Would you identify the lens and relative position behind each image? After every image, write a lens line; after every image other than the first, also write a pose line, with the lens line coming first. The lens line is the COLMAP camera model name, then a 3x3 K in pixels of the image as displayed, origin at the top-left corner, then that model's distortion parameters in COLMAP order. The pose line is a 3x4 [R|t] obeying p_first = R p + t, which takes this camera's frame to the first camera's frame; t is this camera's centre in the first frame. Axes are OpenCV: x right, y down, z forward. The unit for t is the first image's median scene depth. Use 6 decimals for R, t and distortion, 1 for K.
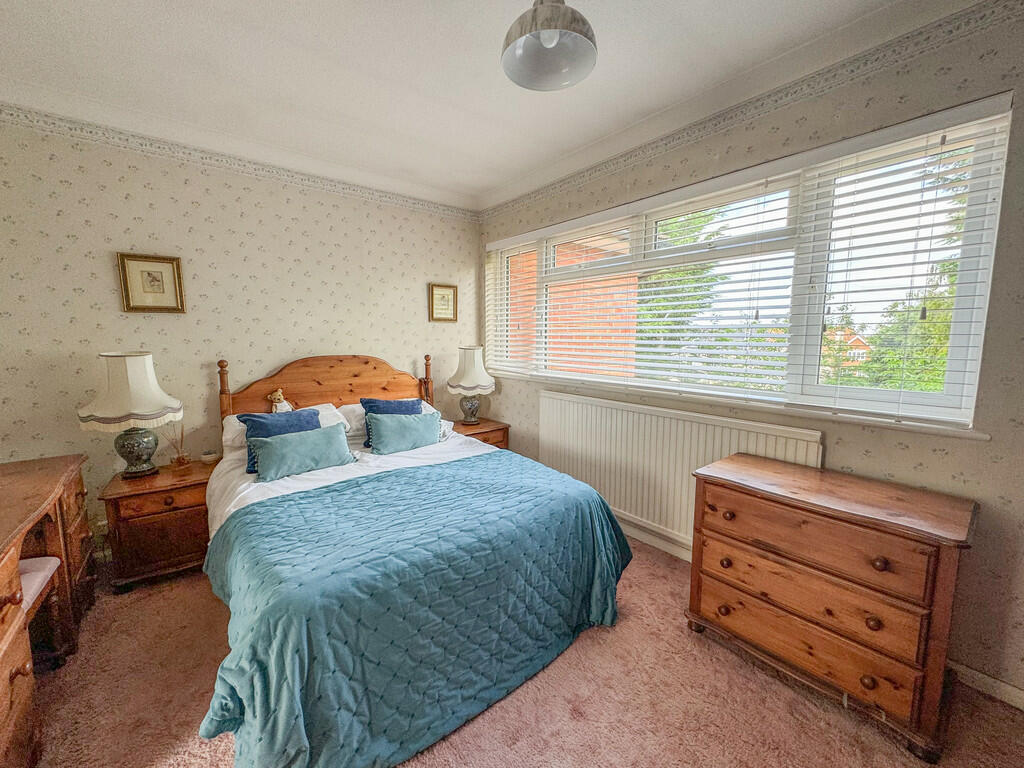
lens RADIAL K [[414.9, 0, 518.4], [0, 414.9, 385.2], [0, 0, 1]] dist [-0.002388, 0.000405]
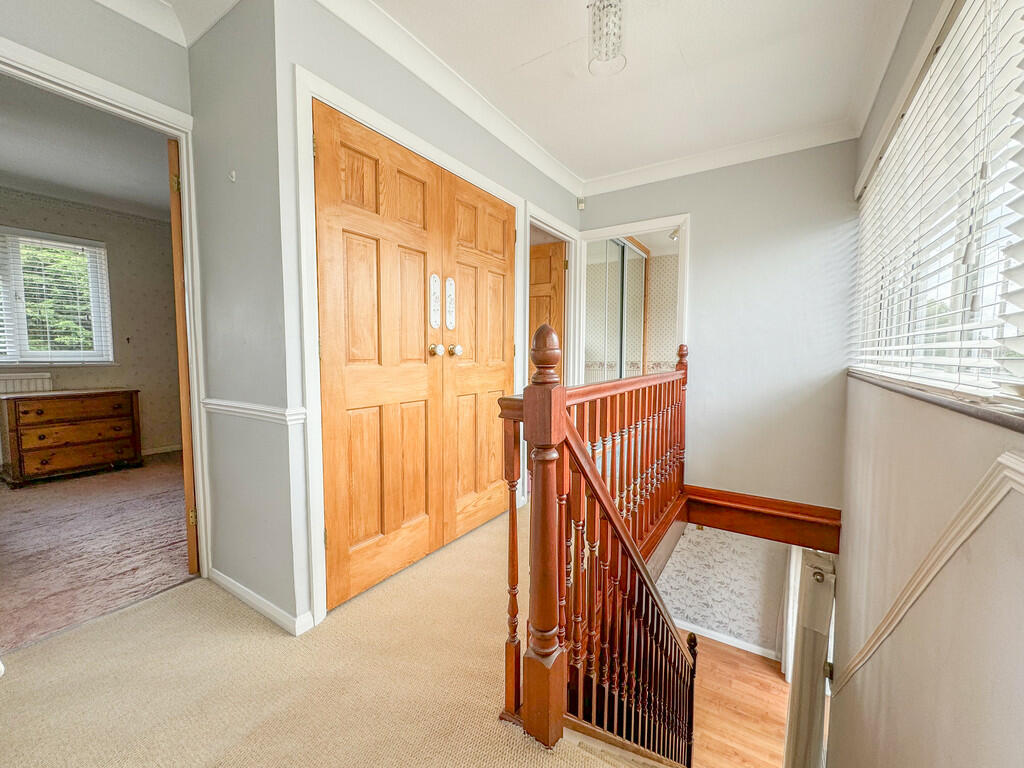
lens RADIAL K [[414.9, 0, 508.4], [0, 414.9, 384.5], [0, 0, 1]] dist [-0.002388, 0.000405]
pose [[-0.307700, -0.076467, 0.948406, -1.377861], [0.102192, 0.988344, 0.112843, 0.126486], [-0.945980, 0.131641, -0.296299, -0.372766]]
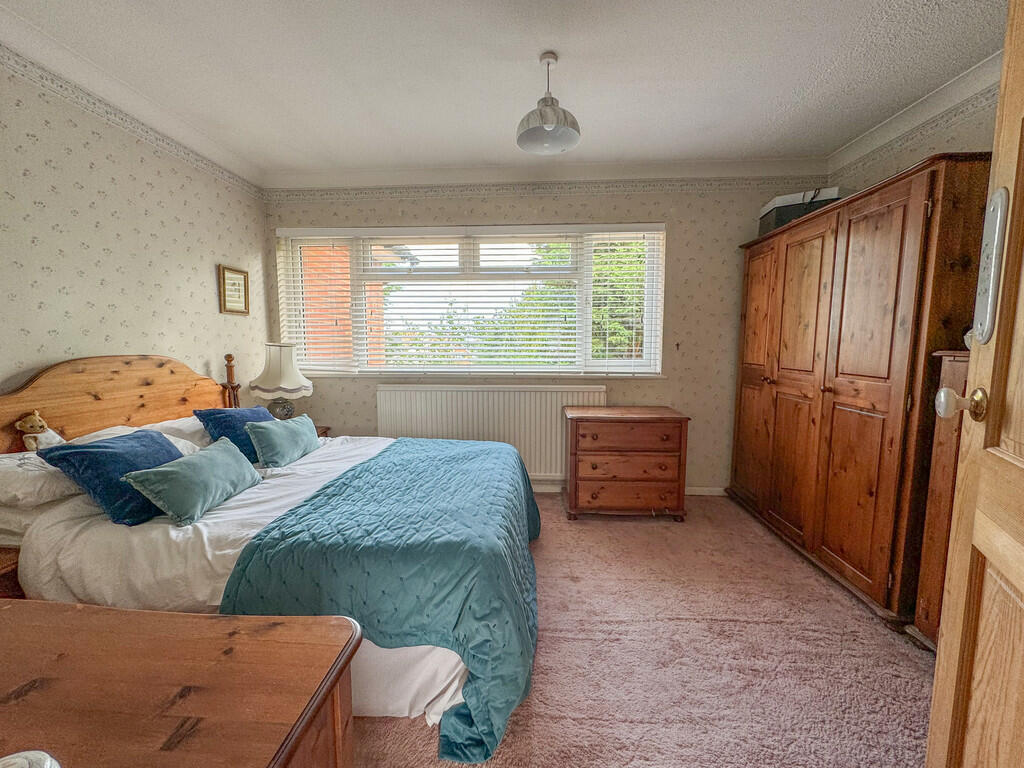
lens RADIAL K [[414.9, 0, 515.5], [0, 414.9, 386.1], [0, 0, 1]] dist [-0.002388, 0.000405]
pose [[0.663739, -0.080940, 0.743572, -0.620696], [0.091039, 0.995479, 0.027096, 0.023688], [-0.742403, 0.049709, 0.668106, 0.075427]]
